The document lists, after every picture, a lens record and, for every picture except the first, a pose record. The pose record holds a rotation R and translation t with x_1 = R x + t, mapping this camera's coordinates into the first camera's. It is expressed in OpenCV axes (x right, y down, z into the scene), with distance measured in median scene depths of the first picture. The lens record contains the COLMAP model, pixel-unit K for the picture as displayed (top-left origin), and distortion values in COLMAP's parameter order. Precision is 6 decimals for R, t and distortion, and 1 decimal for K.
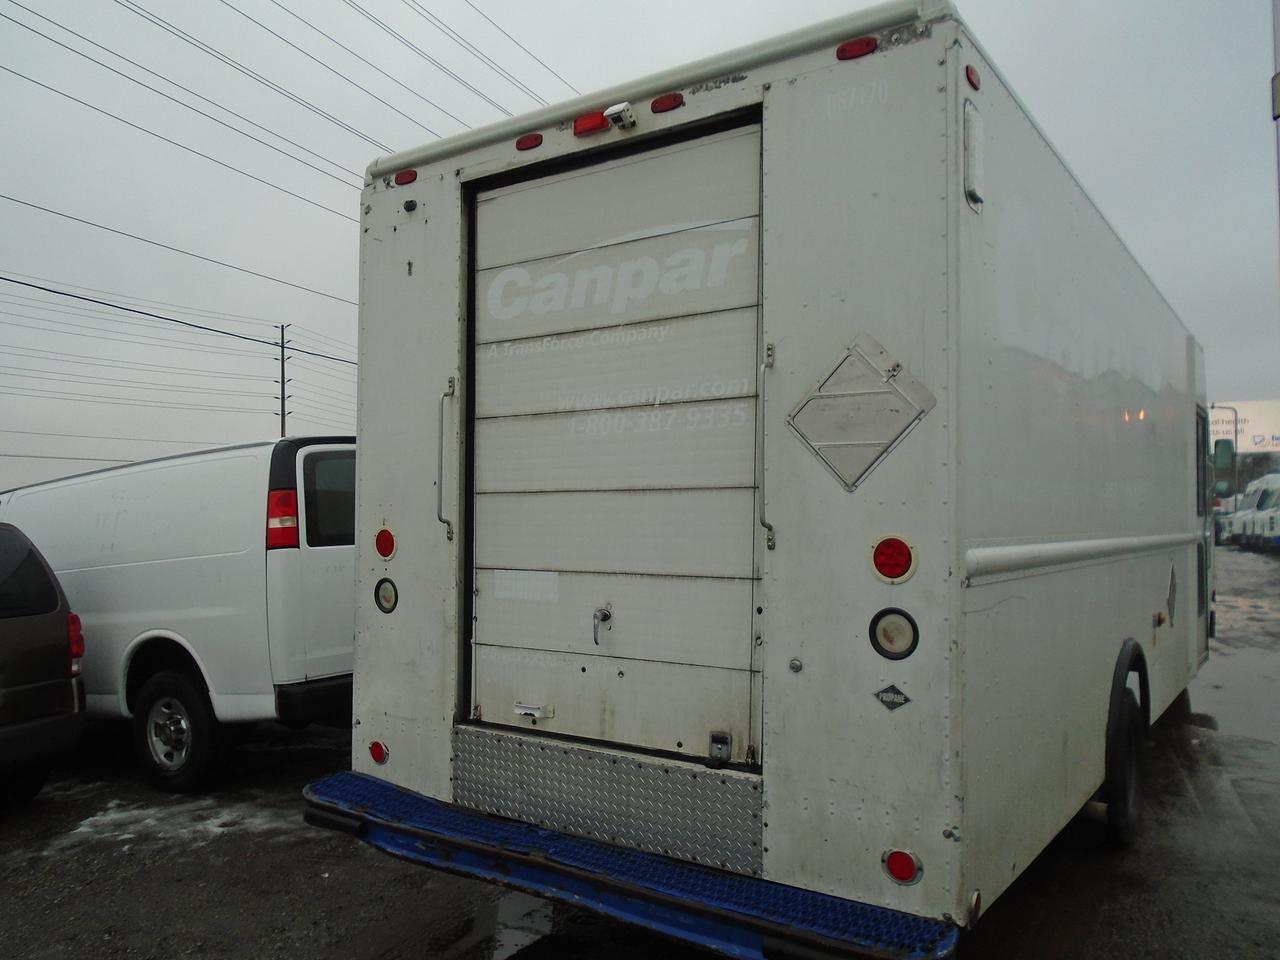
lens RADIAL K [[990.1, 0, 639.8], [0, 990.1, 483.8], [0, 0, 1]] dist [-0.014760, -0.001308]
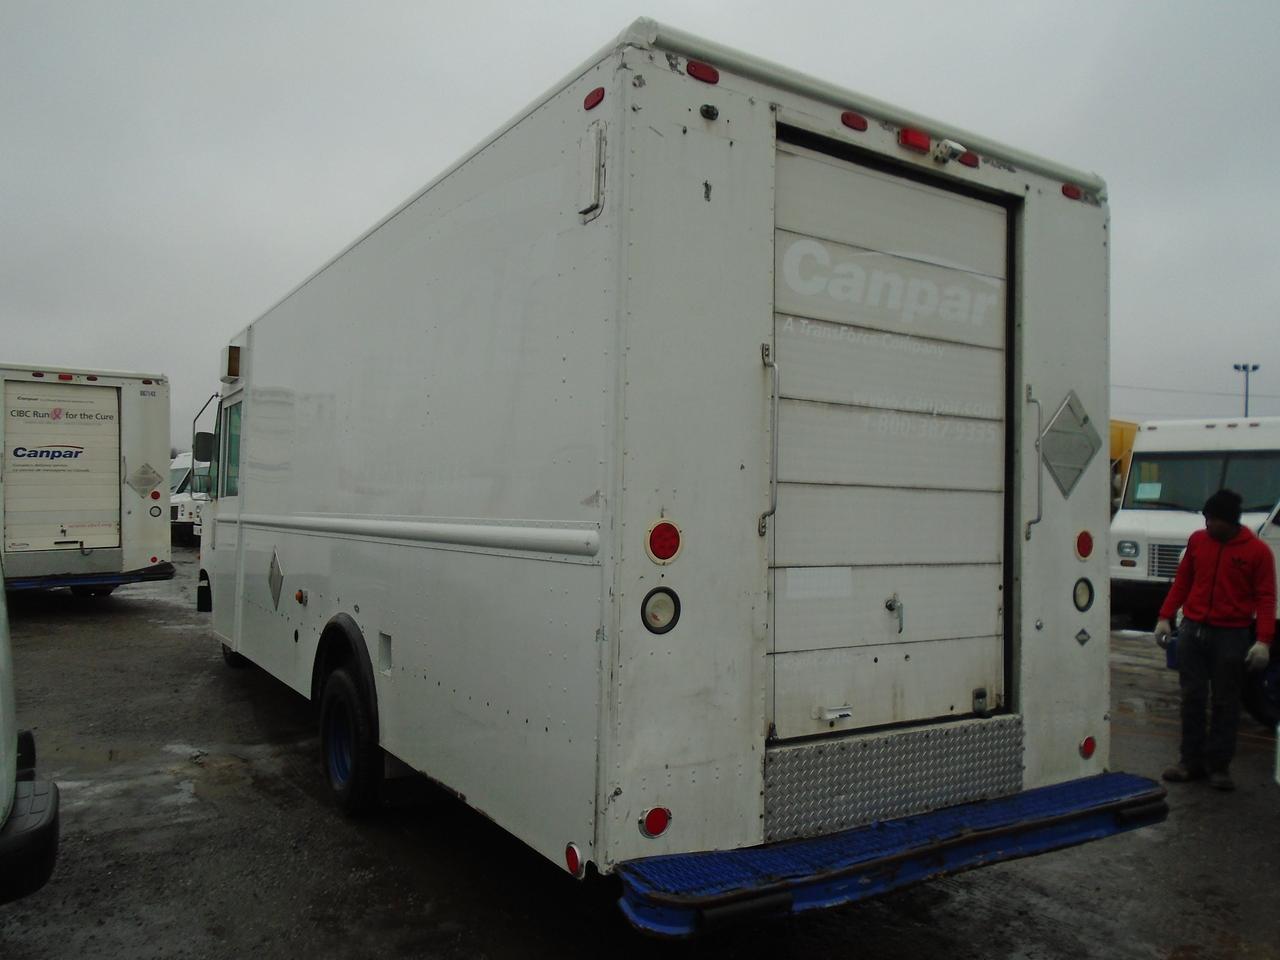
lens RADIAL K [[990.1, 0, 639.9], [0, 990.1, 479.0], [0, 0, 1]] dist [-0.014760, -0.001308]
pose [[0.377647, 0.038757, 0.925138, -1.118796], [-0.053470, 0.998369, -0.019998, 0.033706], [-0.924404, -0.041915, 0.379104, 0.852828]]
